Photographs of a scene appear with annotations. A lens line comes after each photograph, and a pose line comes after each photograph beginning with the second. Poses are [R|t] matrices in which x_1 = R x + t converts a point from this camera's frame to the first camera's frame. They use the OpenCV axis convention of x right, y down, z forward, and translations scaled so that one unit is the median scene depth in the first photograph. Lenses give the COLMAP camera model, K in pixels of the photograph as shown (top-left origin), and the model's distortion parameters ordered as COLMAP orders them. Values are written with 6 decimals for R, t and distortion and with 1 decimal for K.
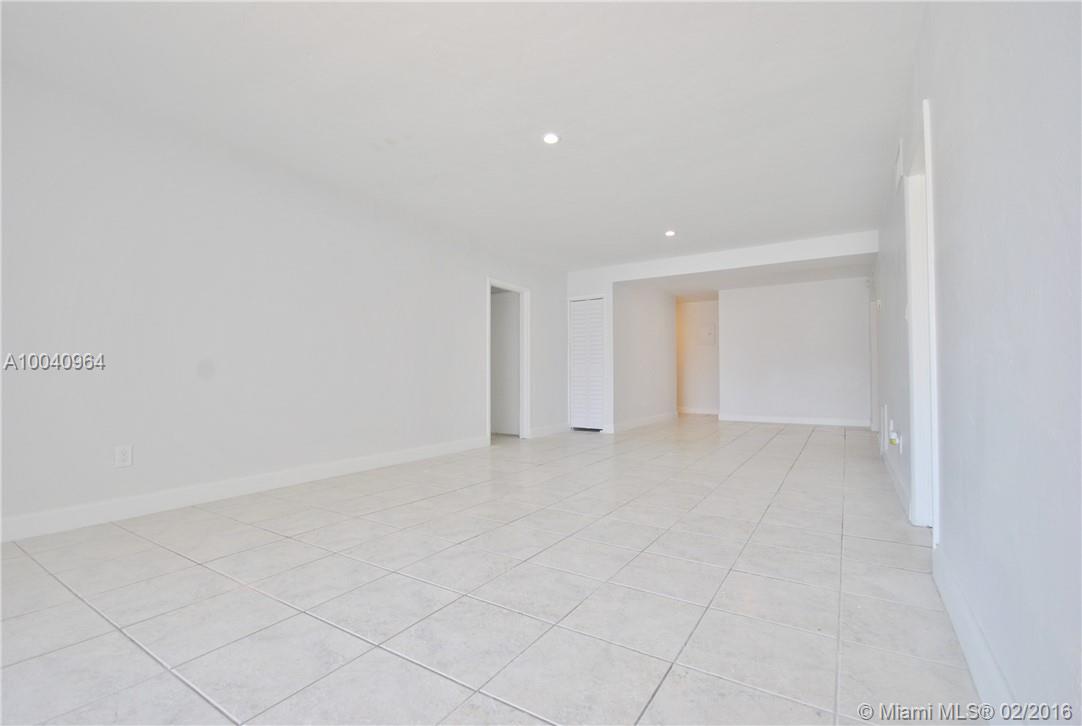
lens RADIAL K [[475.3, 0, 541.9], [0, 475.3, 363.8], [0, 0, 1]] dist [0.002398, 0.000624]
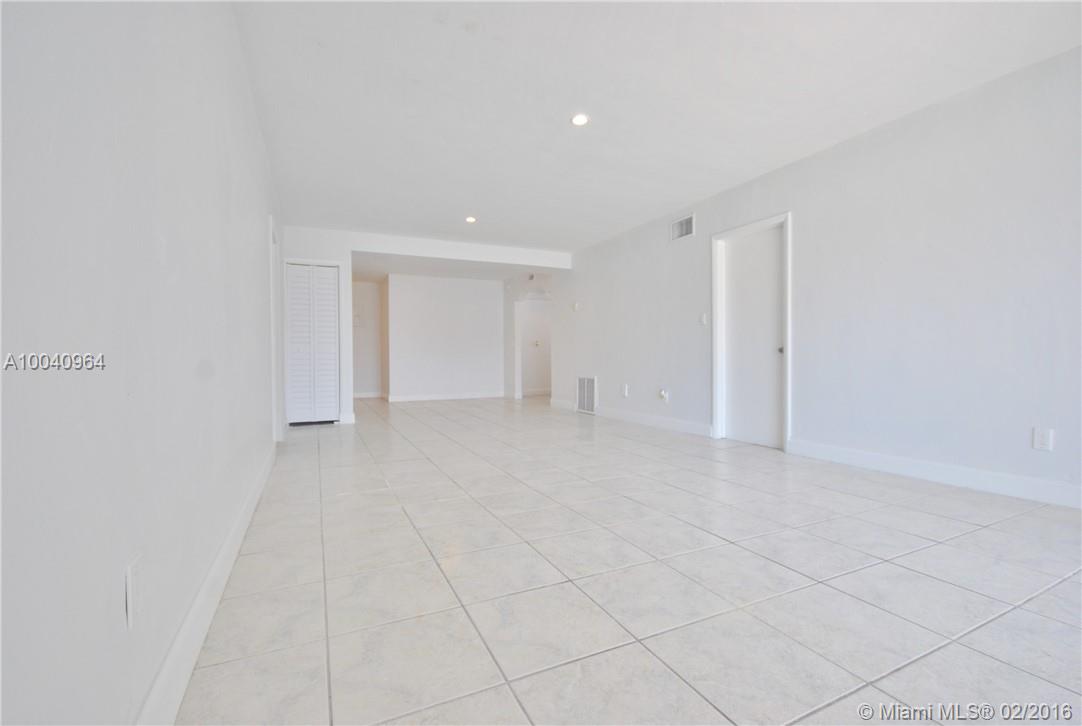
lens RADIAL K [[475.3, 0, 541.0], [0, 475.3, 362.0], [0, 0, 1]] dist [0.002398, 0.000624]
pose [[0.525436, -0.009974, 0.850775, -0.441402], [-0.012999, 0.999720, 0.019749, 0.011612], [-0.850734, -0.021436, 0.525159, 0.260858]]
